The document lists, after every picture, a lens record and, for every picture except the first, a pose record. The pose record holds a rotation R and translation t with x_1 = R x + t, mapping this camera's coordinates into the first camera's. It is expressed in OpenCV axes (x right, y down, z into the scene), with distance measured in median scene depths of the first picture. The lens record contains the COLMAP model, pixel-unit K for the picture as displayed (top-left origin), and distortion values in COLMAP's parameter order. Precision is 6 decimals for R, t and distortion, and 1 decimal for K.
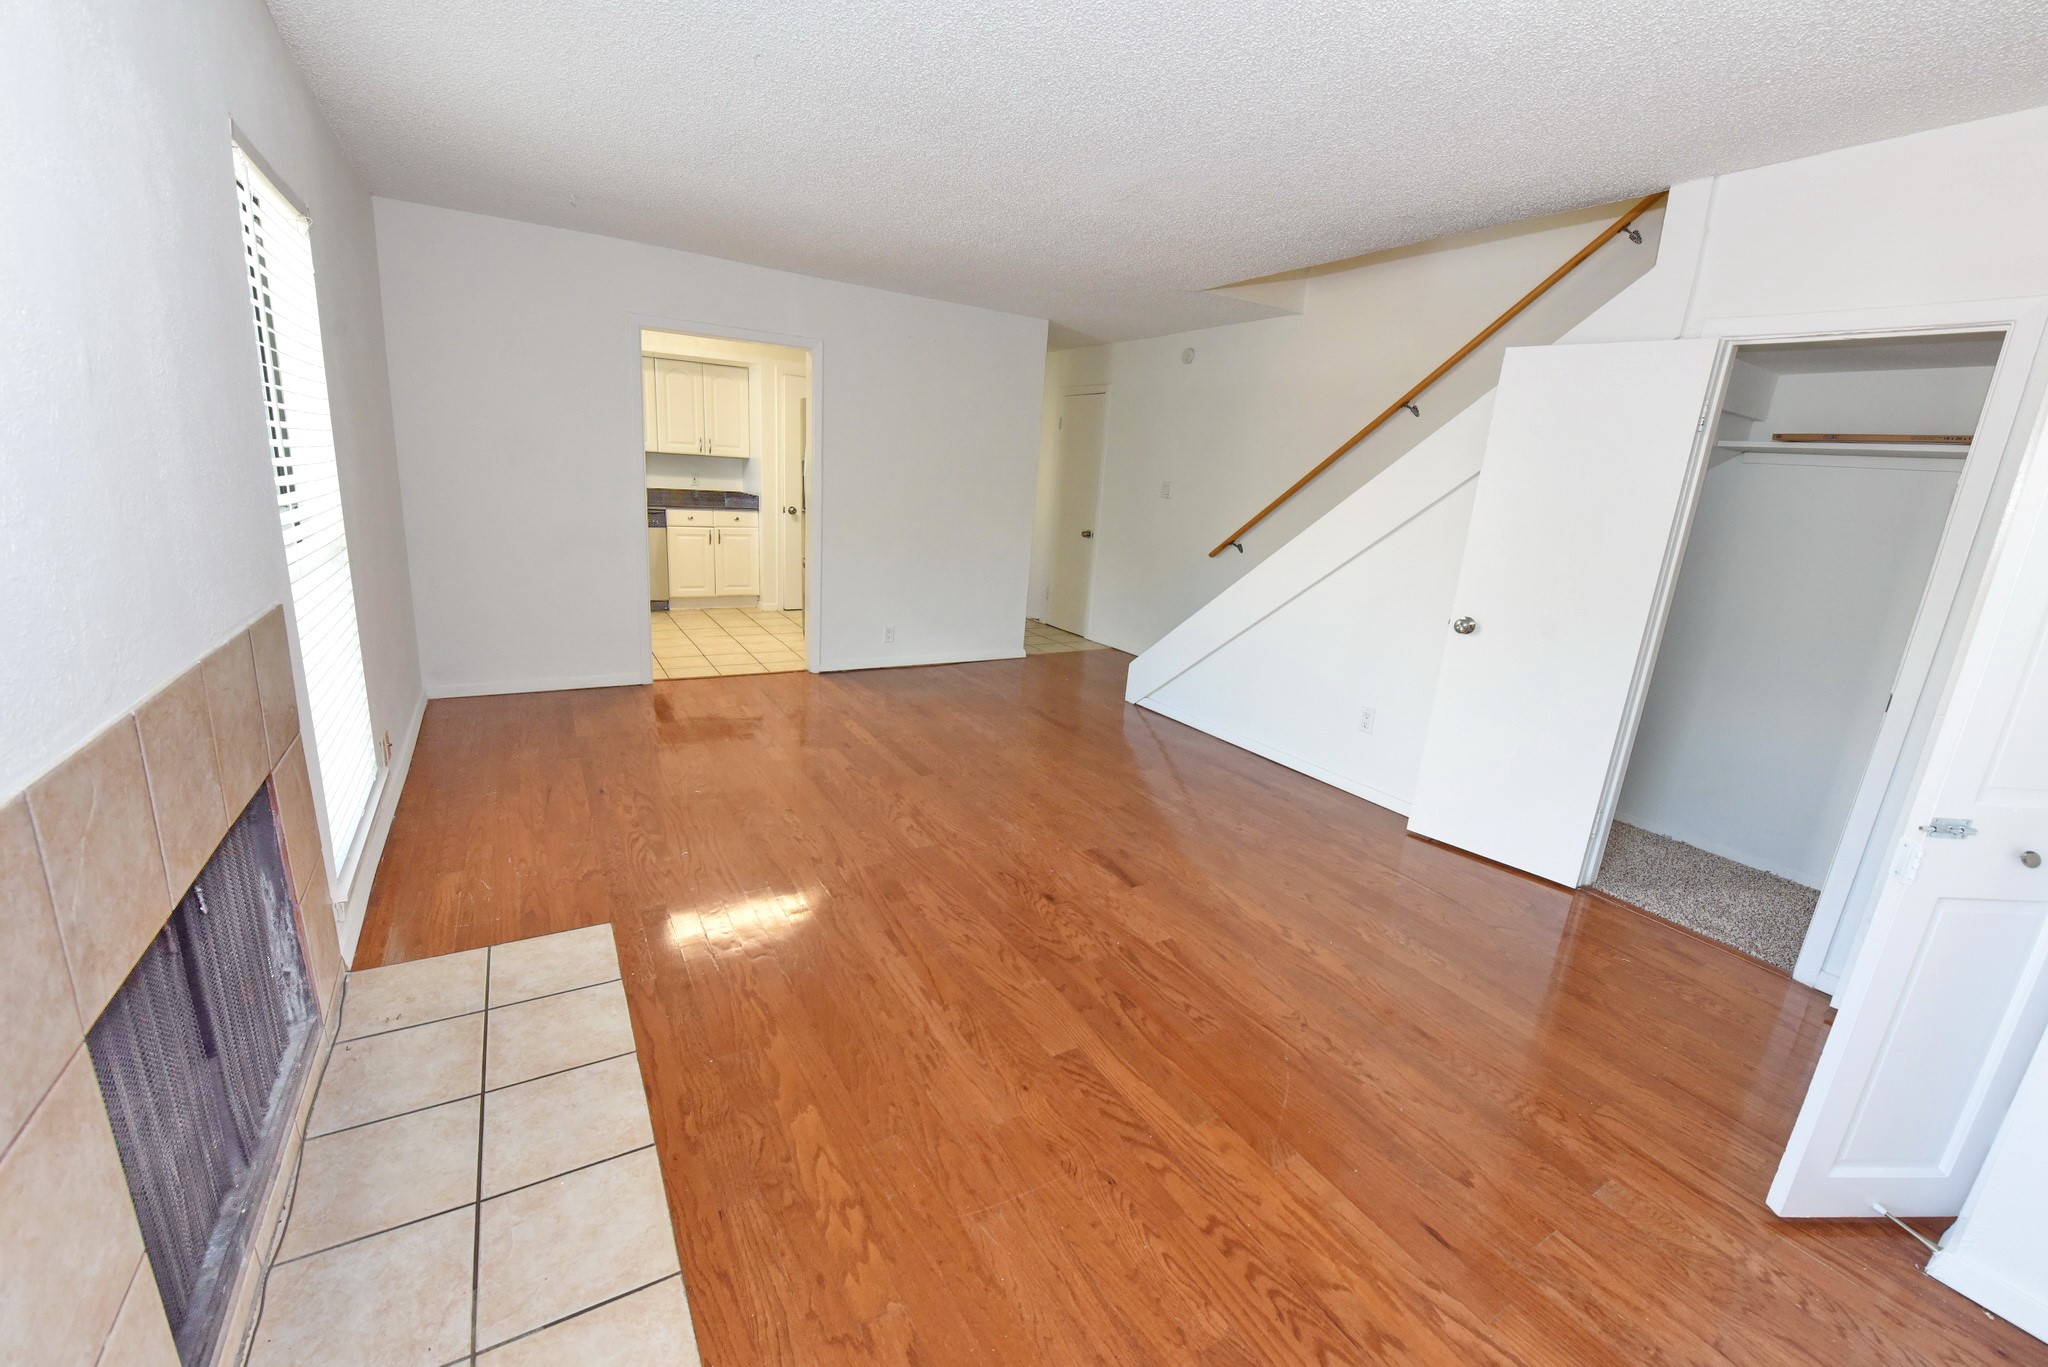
lens RADIAL K [[809.6, 0, 1023.8], [0, 809.6, 681.4], [0, 0, 1]] dist [-0.017182, -0.001750]
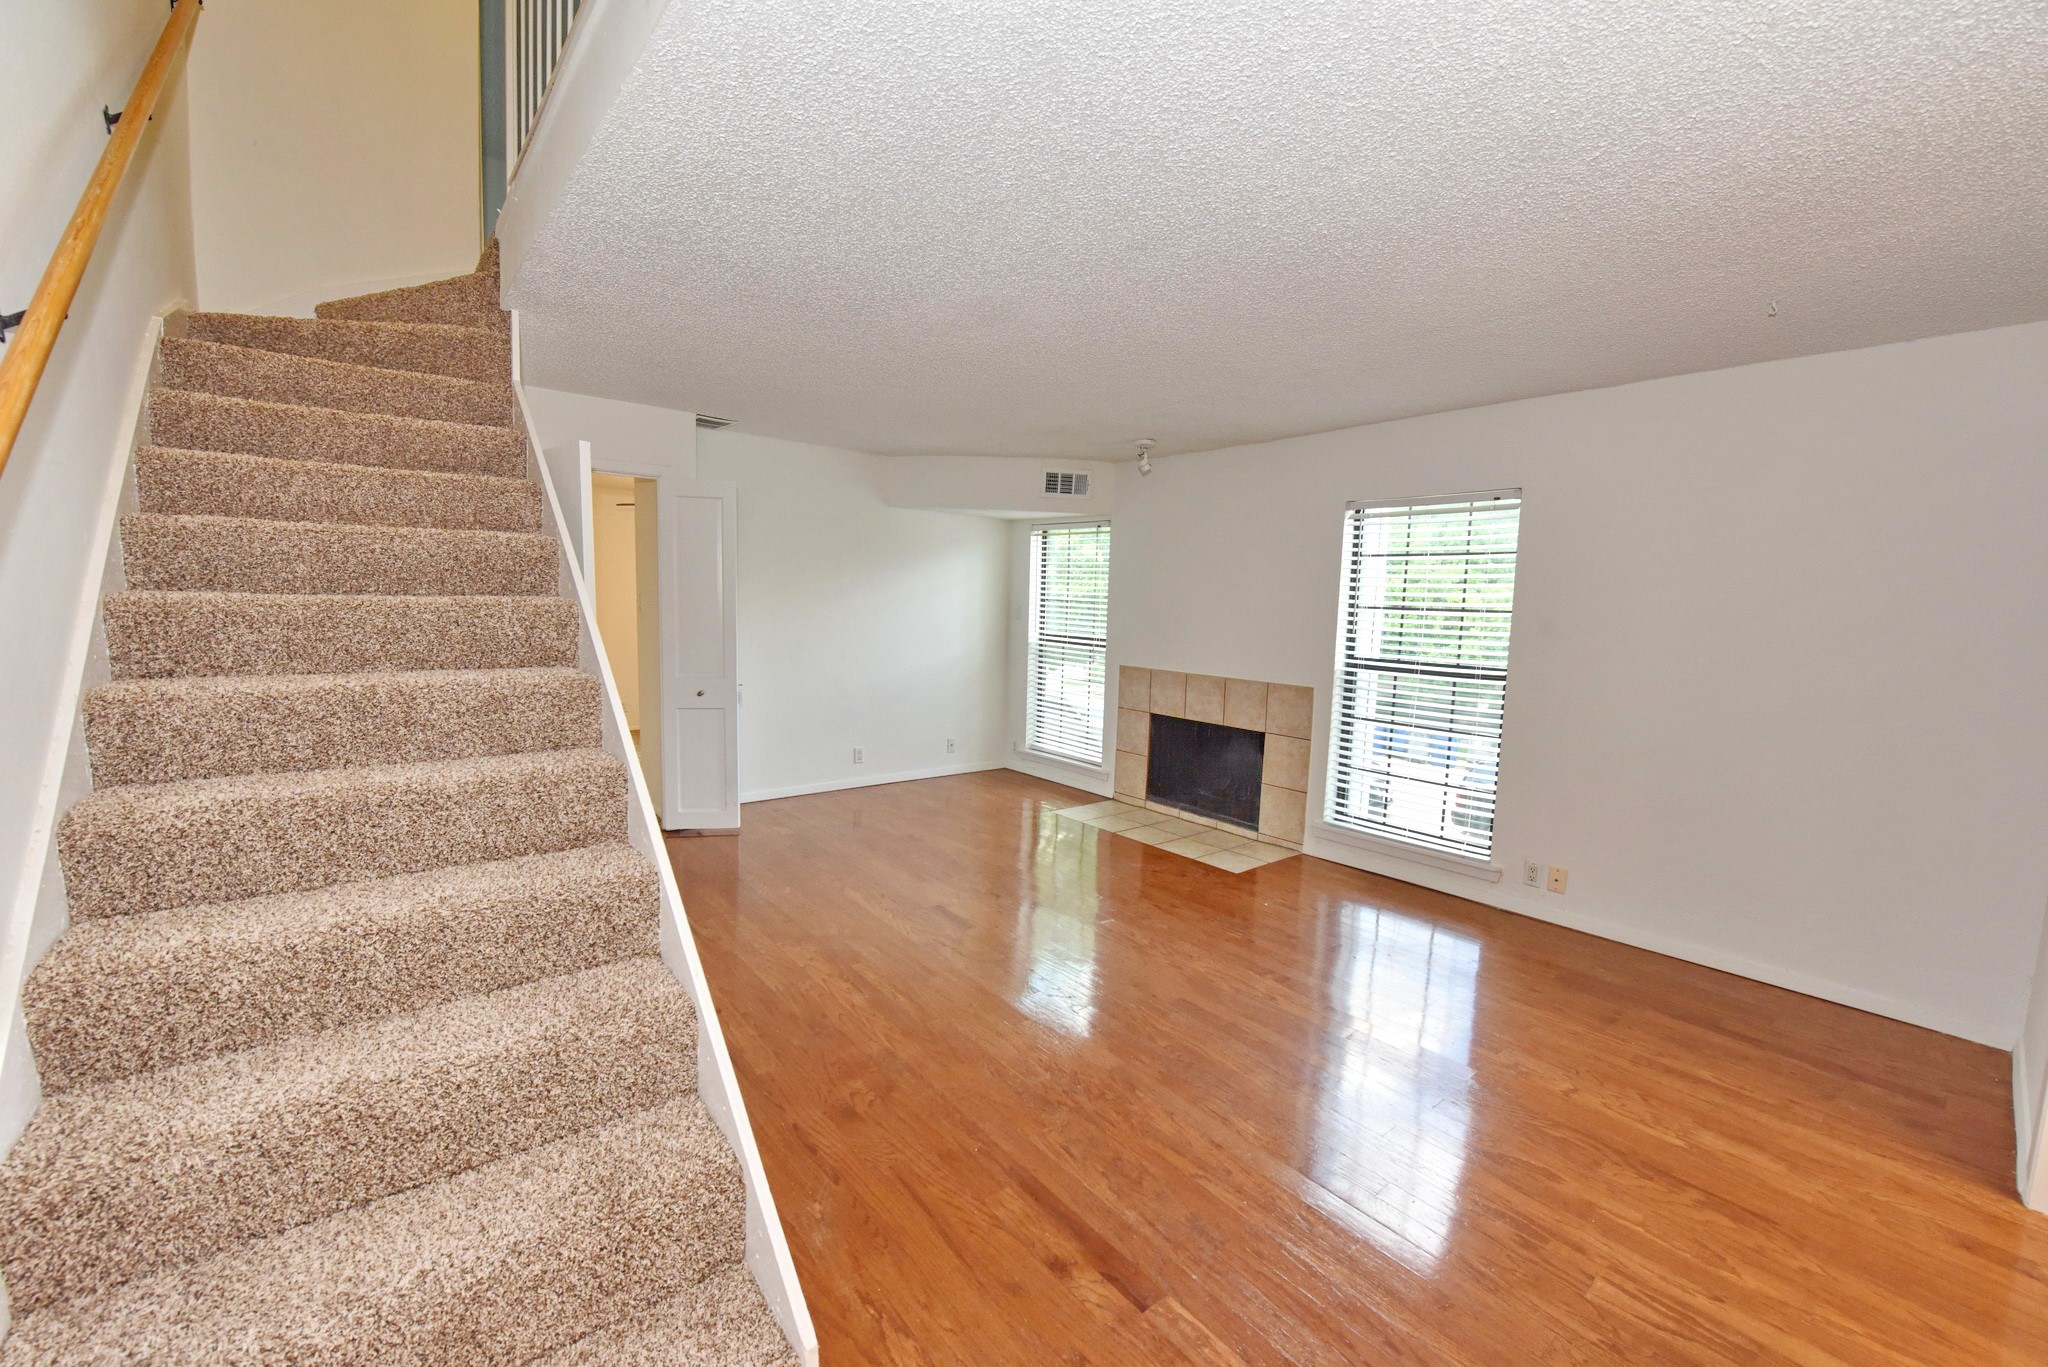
lens RADIAL K [[809.6, 0, 1019.2], [0, 809.6, 681.8], [0, 0, 1]] dist [-0.017182, -0.001750]
pose [[-0.986300, -0.076041, -0.146393, 0.235259], [-0.121778, 0.934249, 0.335186, -0.580555], [0.111280, 0.348421, -0.930709, 2.211148]]
